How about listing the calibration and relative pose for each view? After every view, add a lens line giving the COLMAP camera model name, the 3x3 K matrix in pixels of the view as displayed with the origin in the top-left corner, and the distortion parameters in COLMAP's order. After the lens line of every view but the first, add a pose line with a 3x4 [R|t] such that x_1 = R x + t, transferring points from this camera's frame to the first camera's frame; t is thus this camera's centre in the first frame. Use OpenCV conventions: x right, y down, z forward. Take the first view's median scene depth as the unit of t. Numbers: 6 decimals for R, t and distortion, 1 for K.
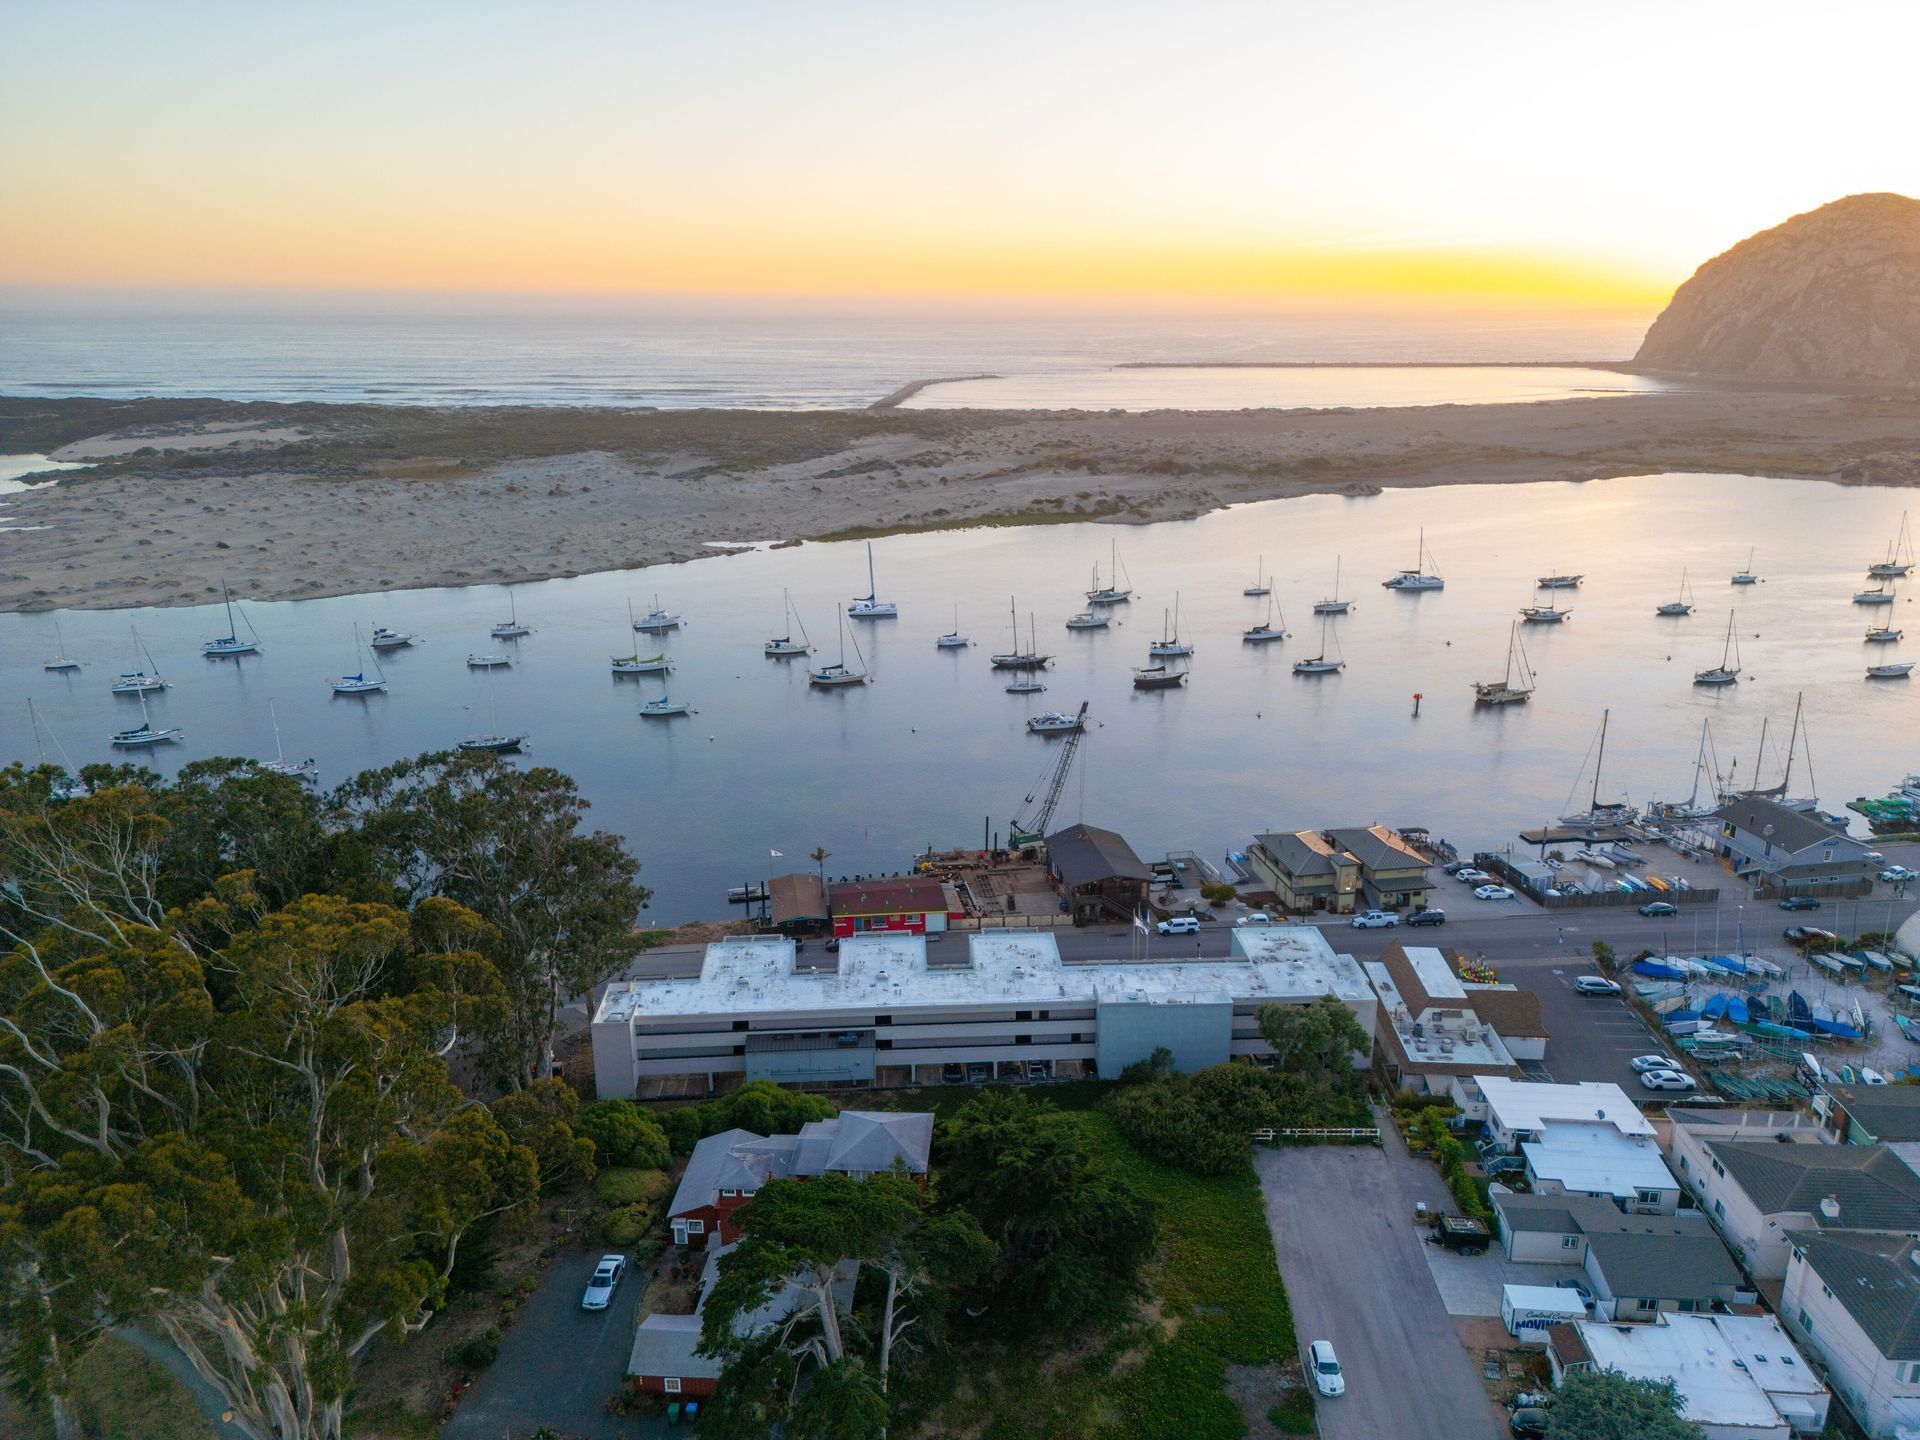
lens RADIAL K [[1310.4, 0, 960.0], [0, 1310.4, 720.0], [0, 0, 1]] dist [0.026930, -0.000340]
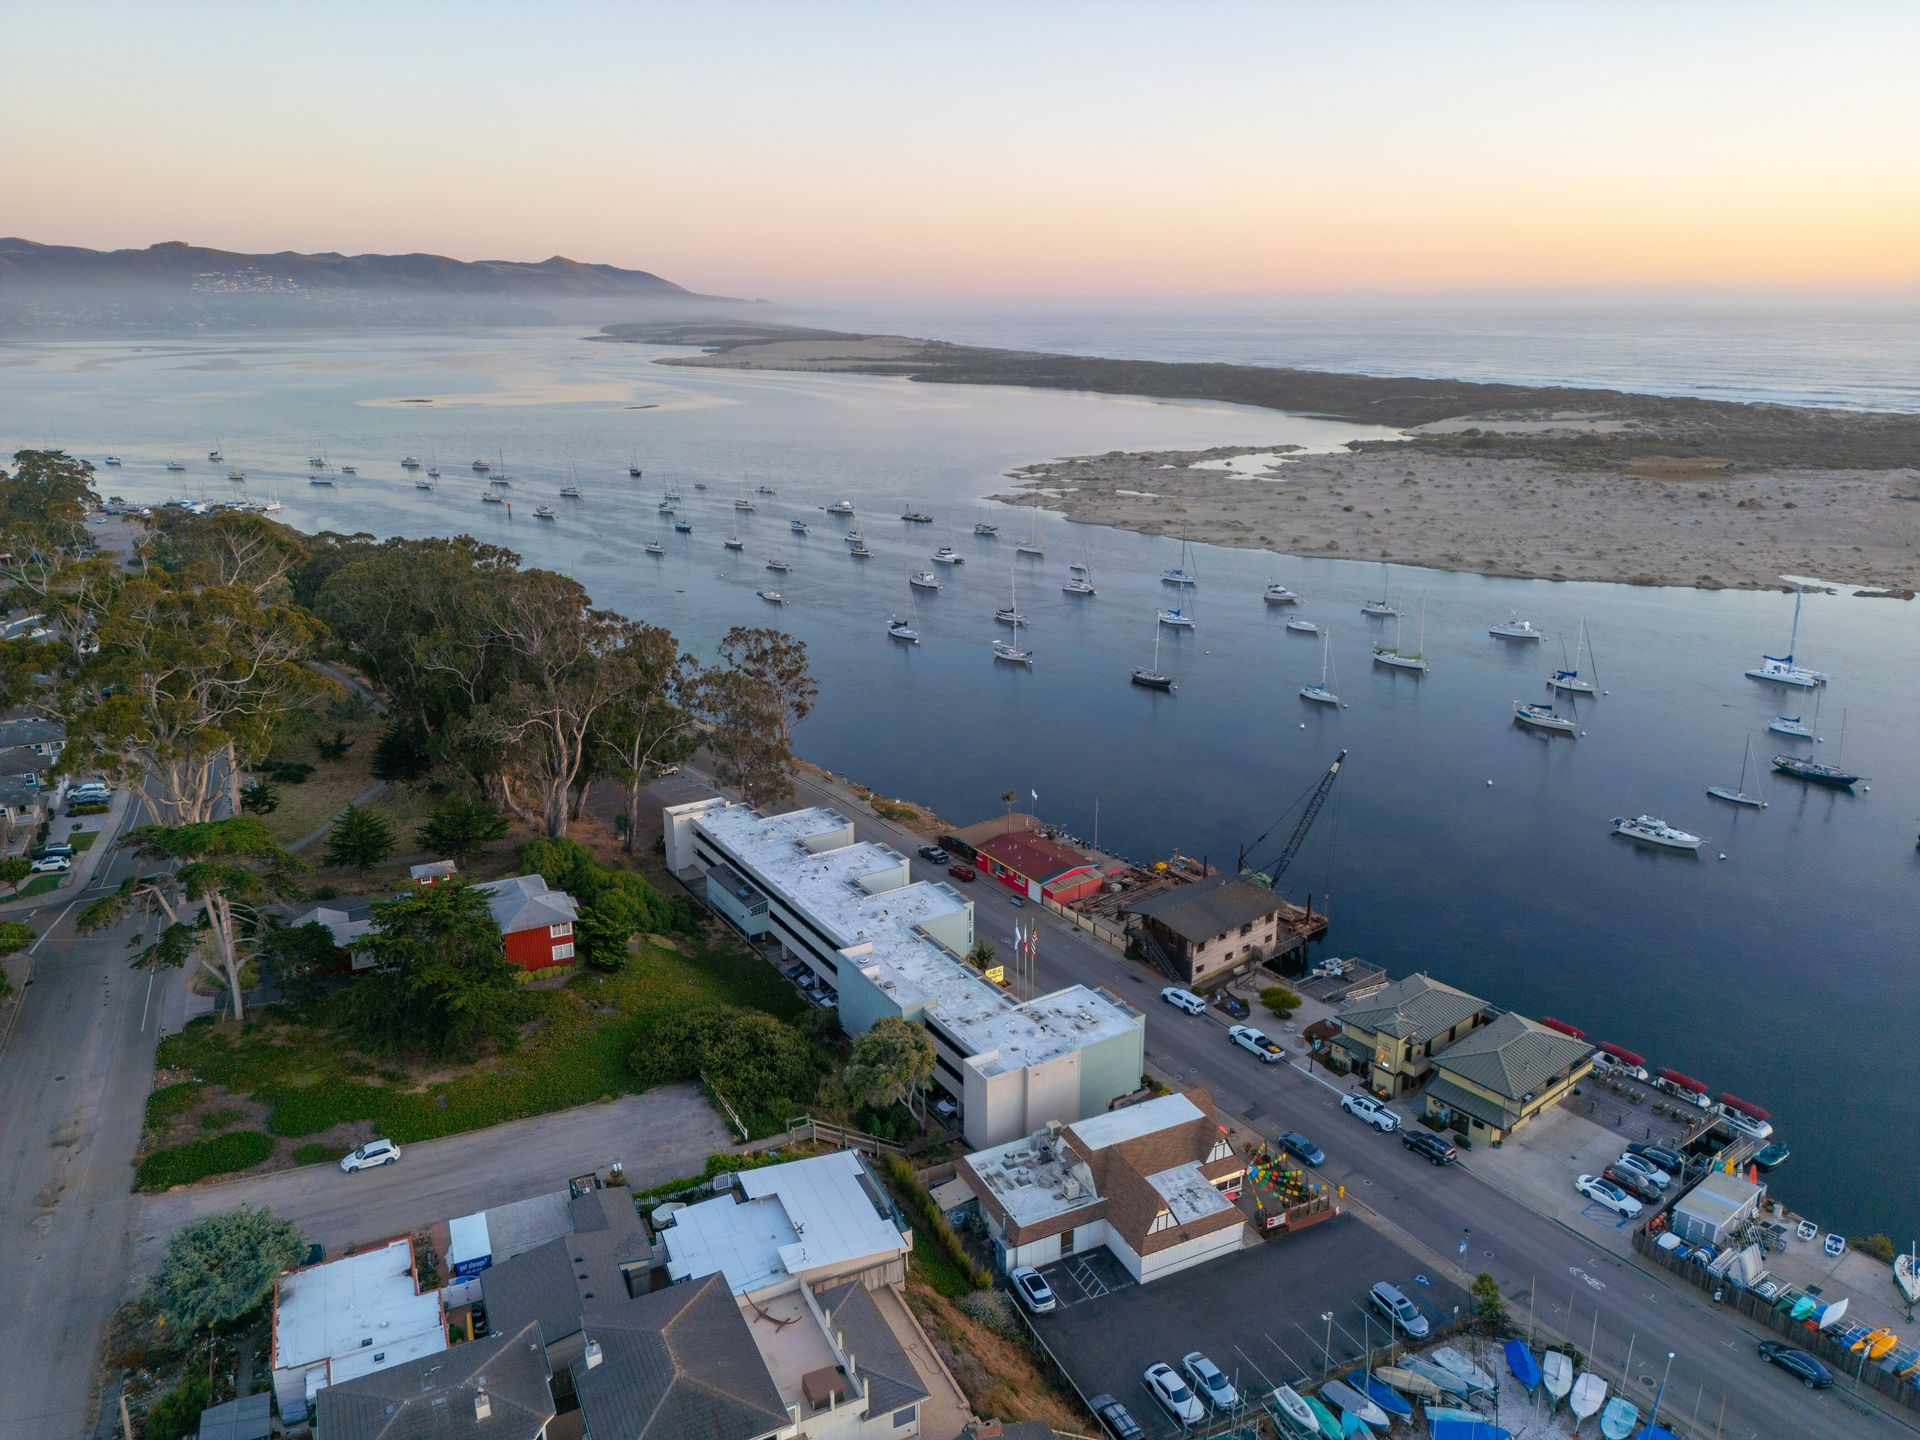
lens RADIAL K [[1351.0, 0, 960.0], [0, 1351.0, 720.0], [0, 0, 1]] dist [0.002346, -0.000355]
pose [[0.487475, 0.252149, -0.835936, 0.305290], [-0.256200, 0.956559, 0.139131, -0.038609], [0.834704, 0.146343, 0.530899, 0.155816]]
